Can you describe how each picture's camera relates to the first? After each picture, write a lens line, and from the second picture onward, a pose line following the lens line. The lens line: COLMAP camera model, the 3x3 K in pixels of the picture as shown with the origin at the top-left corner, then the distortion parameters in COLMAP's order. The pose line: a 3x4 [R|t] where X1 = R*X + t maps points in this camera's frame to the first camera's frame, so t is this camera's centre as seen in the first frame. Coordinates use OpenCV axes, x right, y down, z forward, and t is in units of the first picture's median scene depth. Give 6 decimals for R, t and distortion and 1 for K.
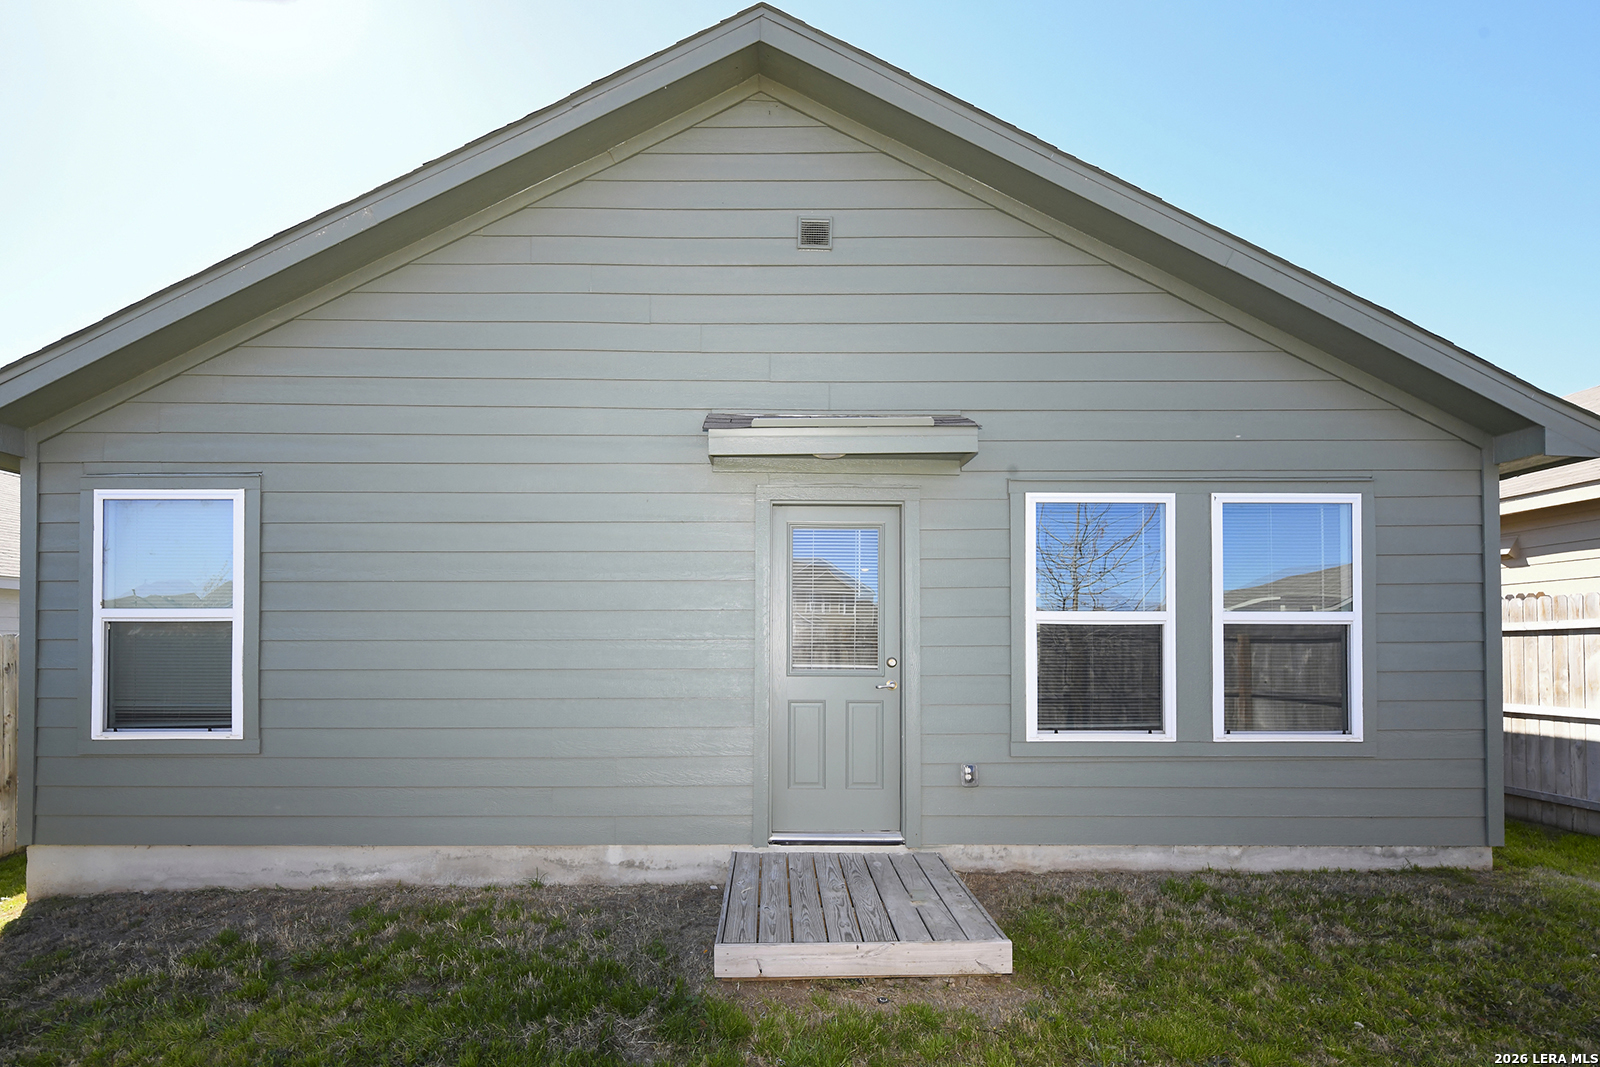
lens RADIAL K [[673.4, 0, 791.3], [0, 673.4, 637.8], [0, 0, 1]] dist [-0.001800, -0.000061]
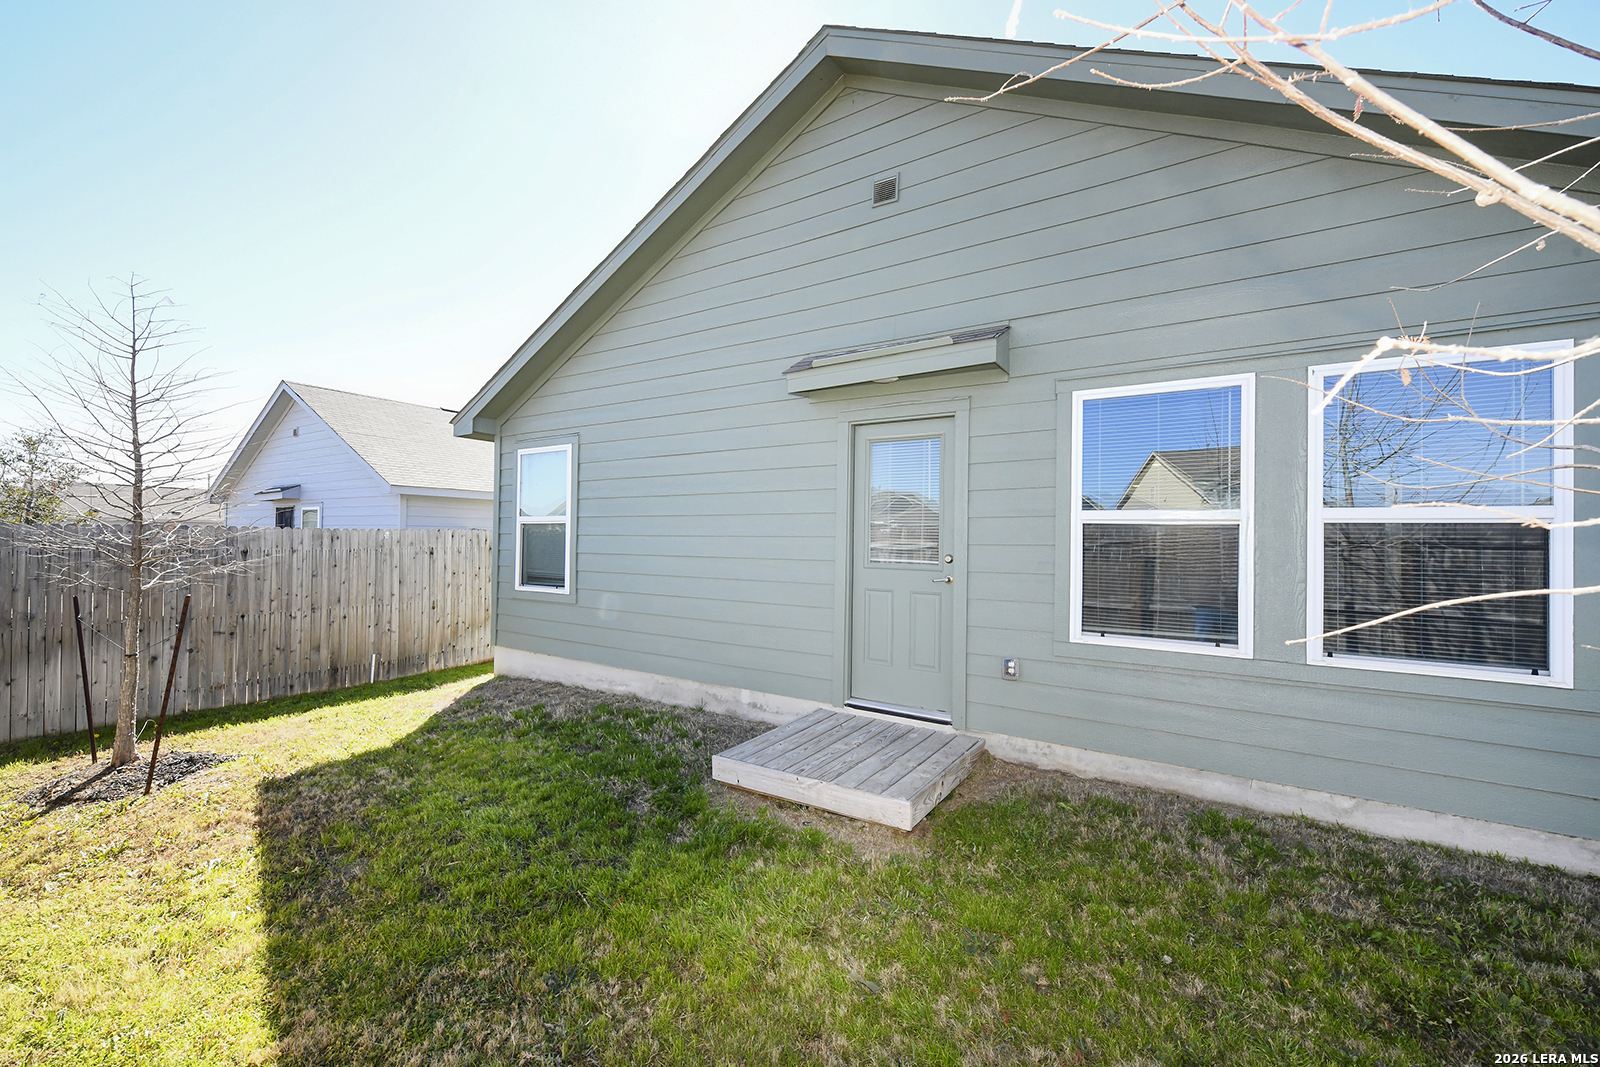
lens RADIAL K [[639.8, 0, 800.0], [0, 639.8, 533.5], [0, 0, 1]] dist [-0.001075, -0.000204]
pose [[0.836320, 0.005612, -0.548213, 0.531487], [-0.008918, 0.999955, -0.003368, 0.000774], [0.548169, 0.007706, 0.836332, -0.008498]]
